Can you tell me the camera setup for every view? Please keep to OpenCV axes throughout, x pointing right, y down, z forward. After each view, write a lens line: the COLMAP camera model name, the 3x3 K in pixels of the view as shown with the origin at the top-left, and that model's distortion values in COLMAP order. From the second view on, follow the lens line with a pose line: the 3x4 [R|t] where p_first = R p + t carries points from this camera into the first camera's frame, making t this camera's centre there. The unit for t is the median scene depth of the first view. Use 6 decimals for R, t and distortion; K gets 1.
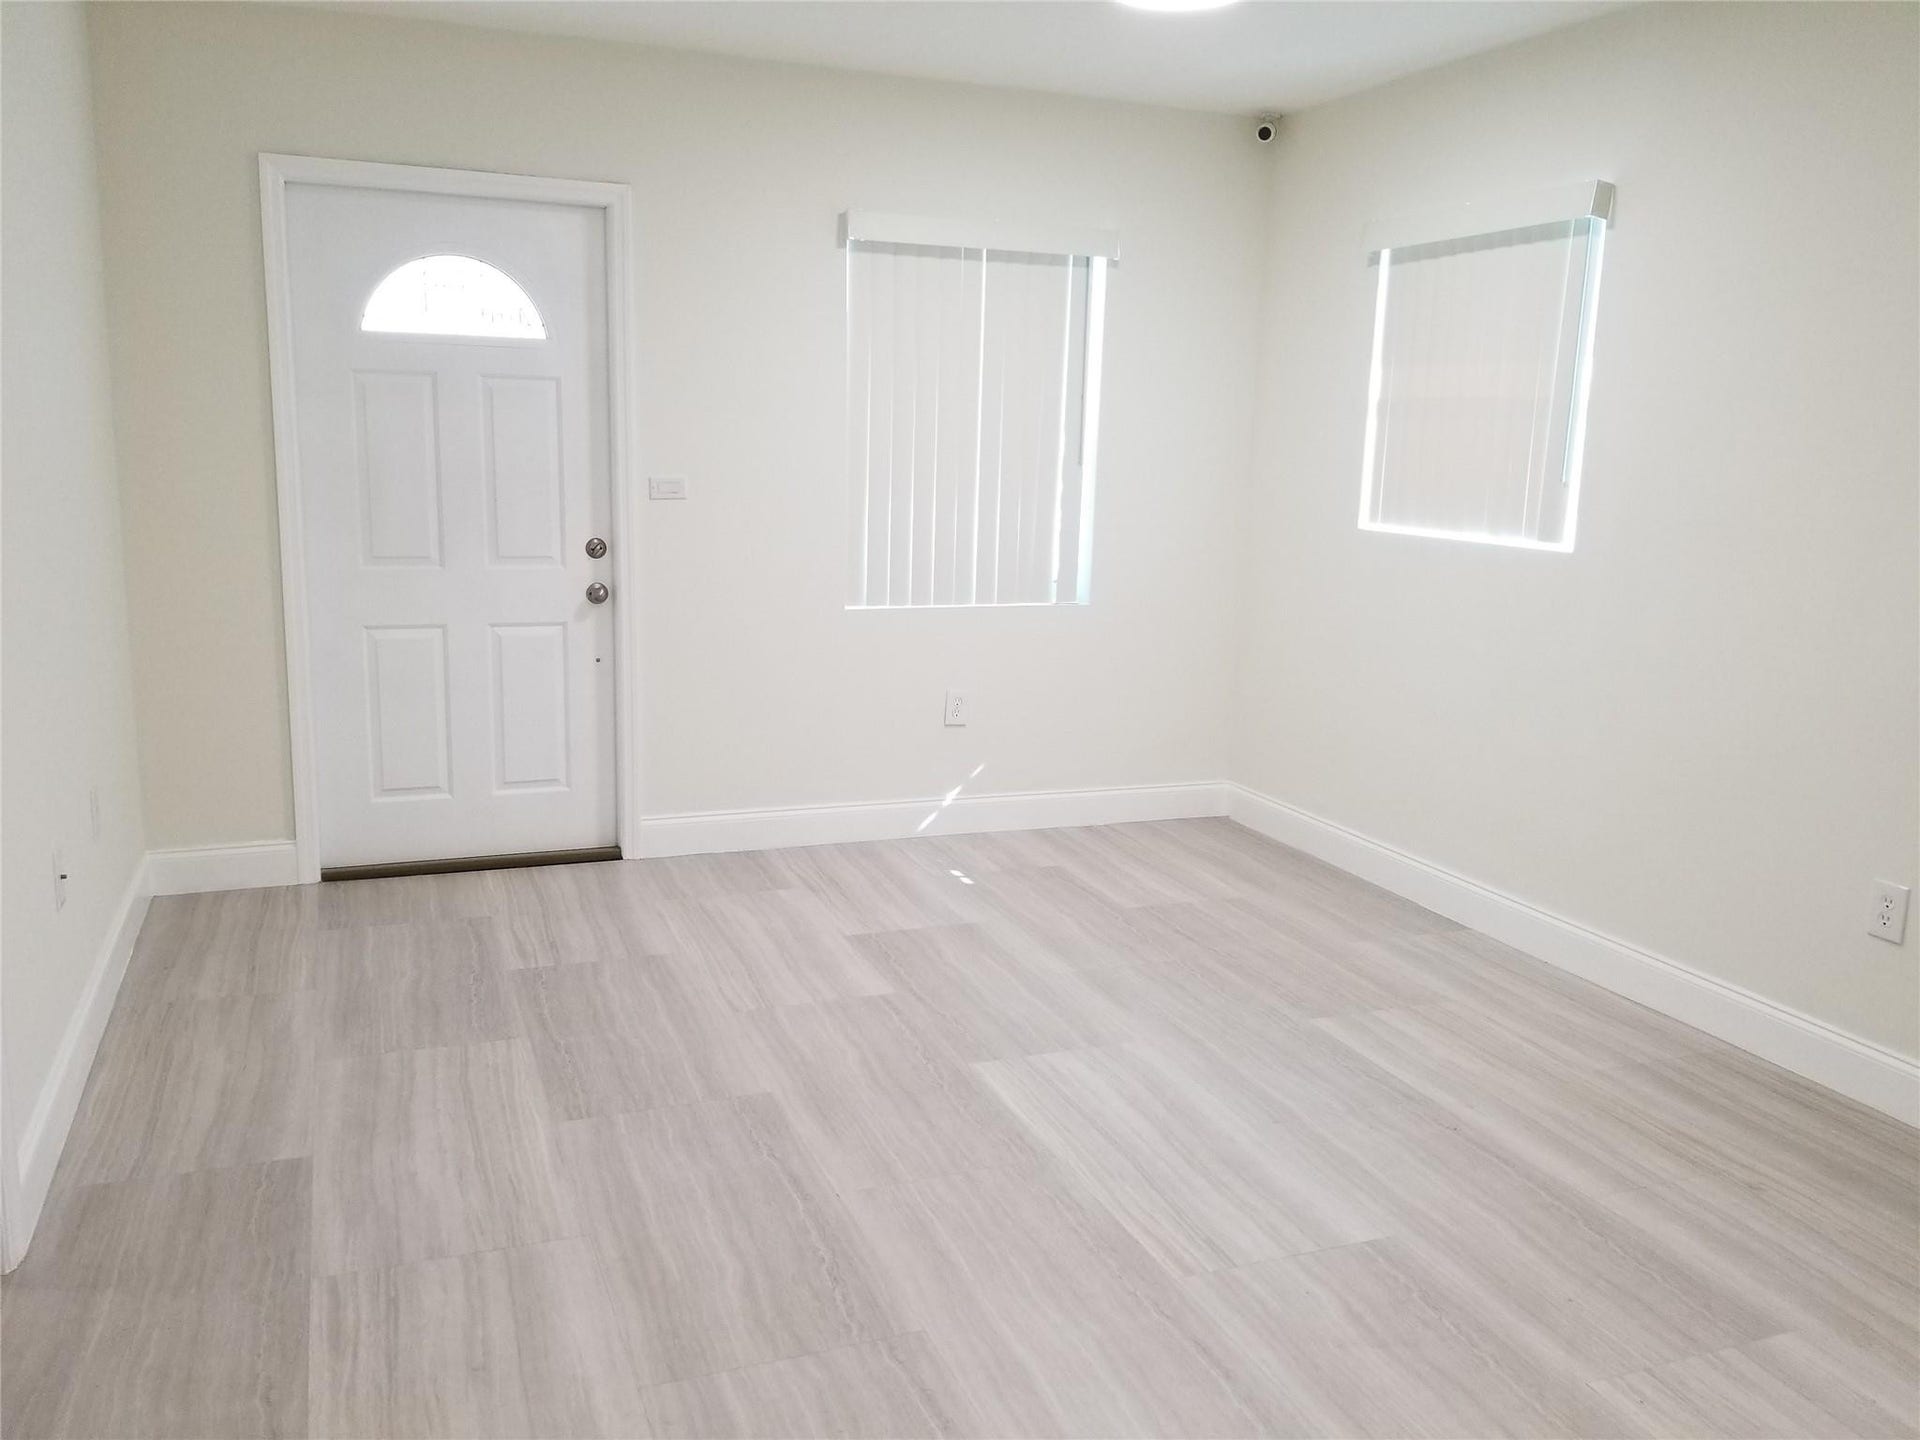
lens RADIAL K [[1519.3, 0, 931.0], [0, 1519.3, 709.9], [0, 0, 1]] dist [0.091089, -0.178946]
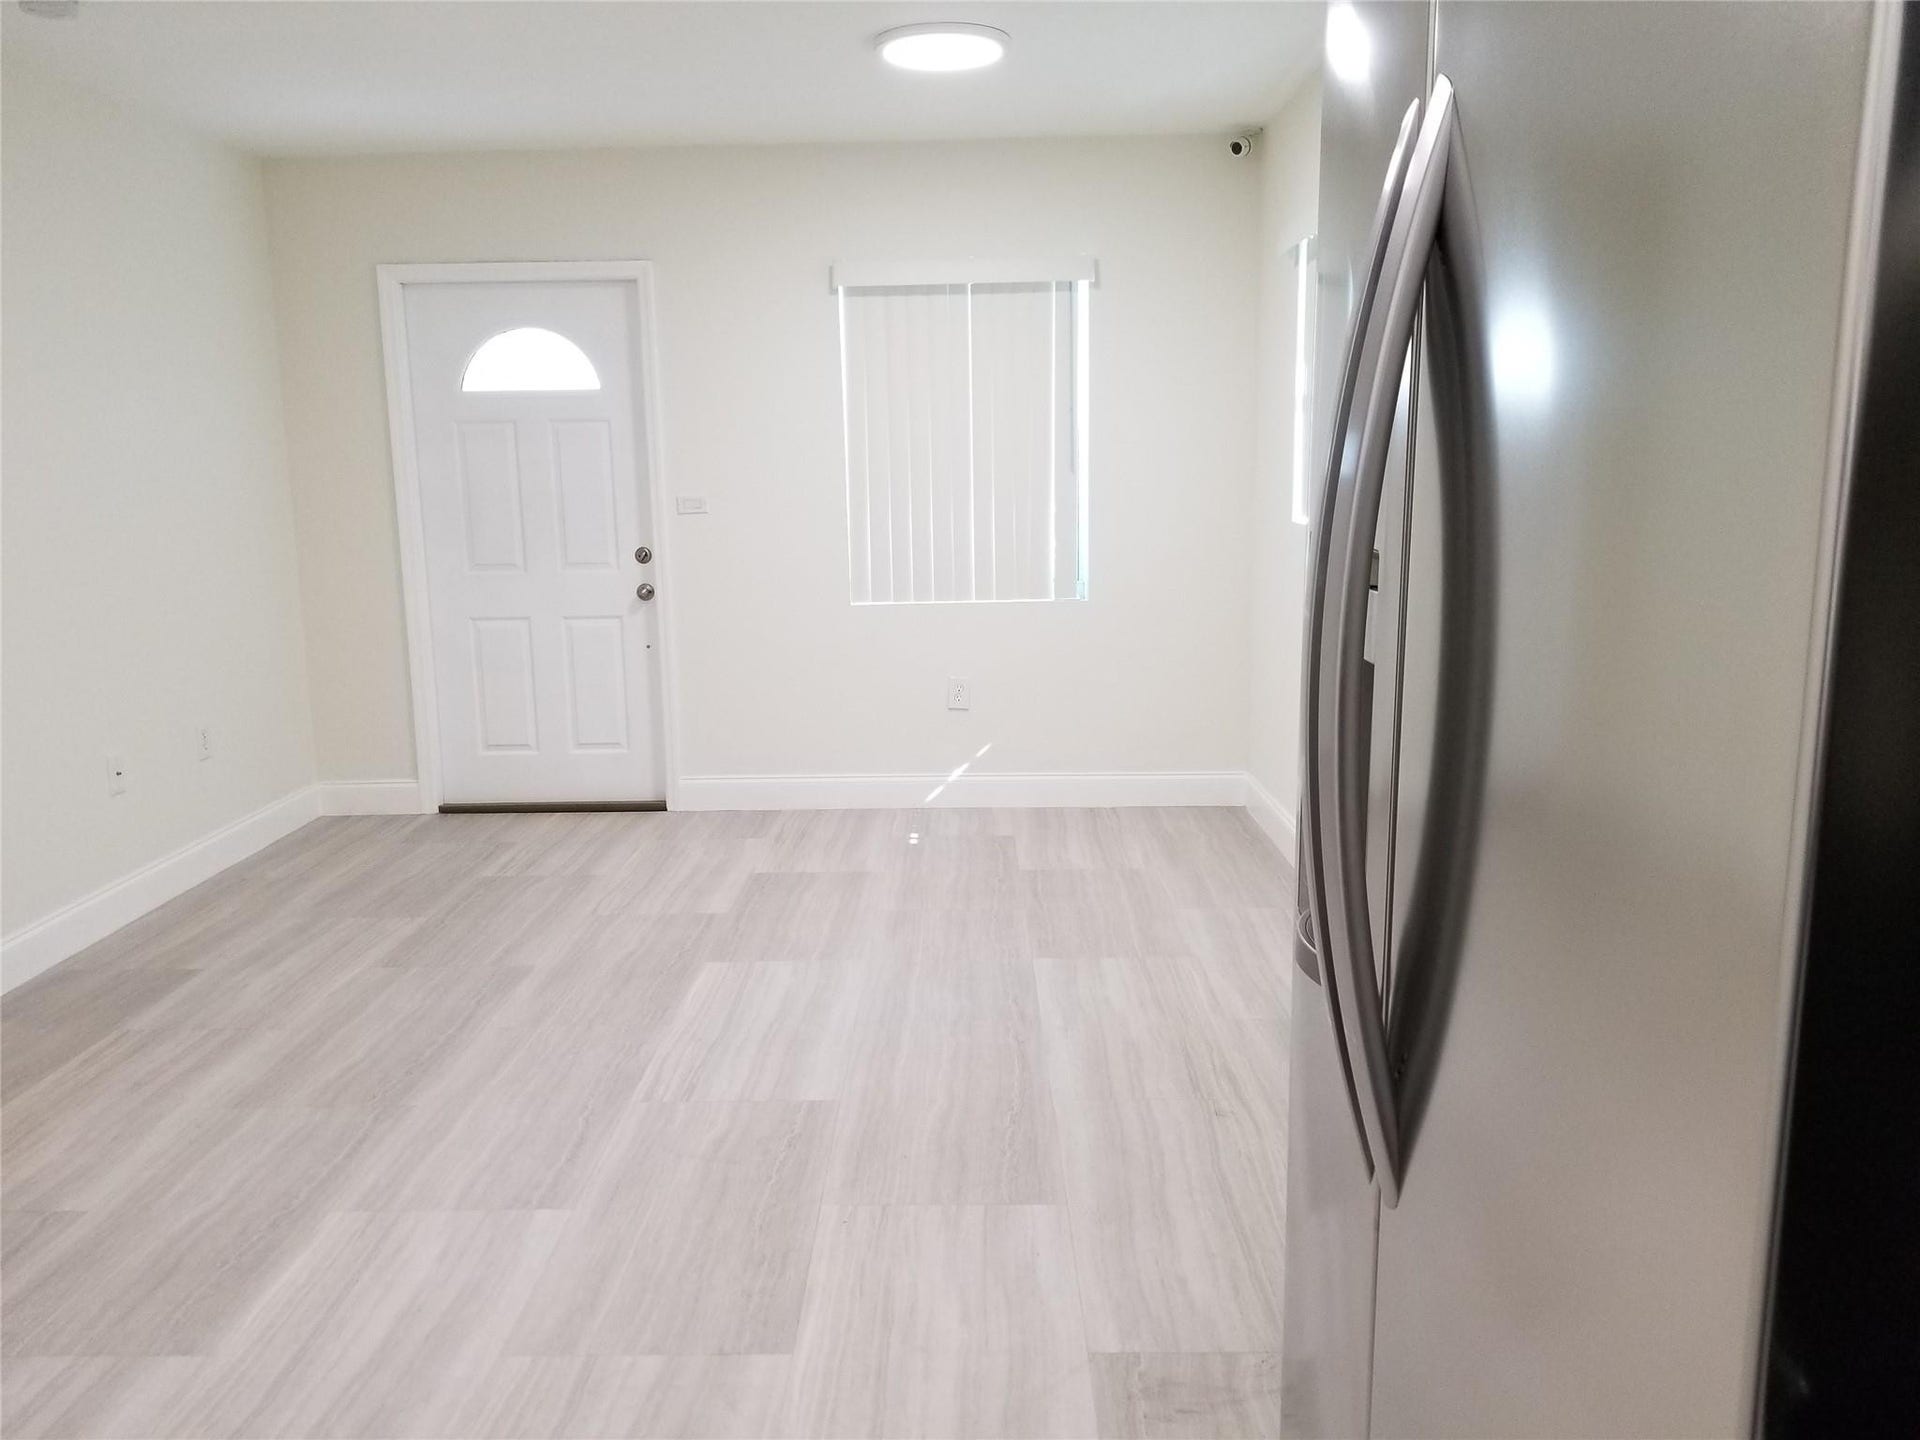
lens RADIAL K [[1519.3, 0, 931.0], [0, 1519.3, 709.9], [0, 0, 1]] dist [0.091089, -0.178946]
pose [[0.921635, 0.017696, -0.387653, 0.471648], [-0.026842, 0.999474, -0.018191, 0.034755], [0.387127, 0.027171, 0.921626, -0.039949]]
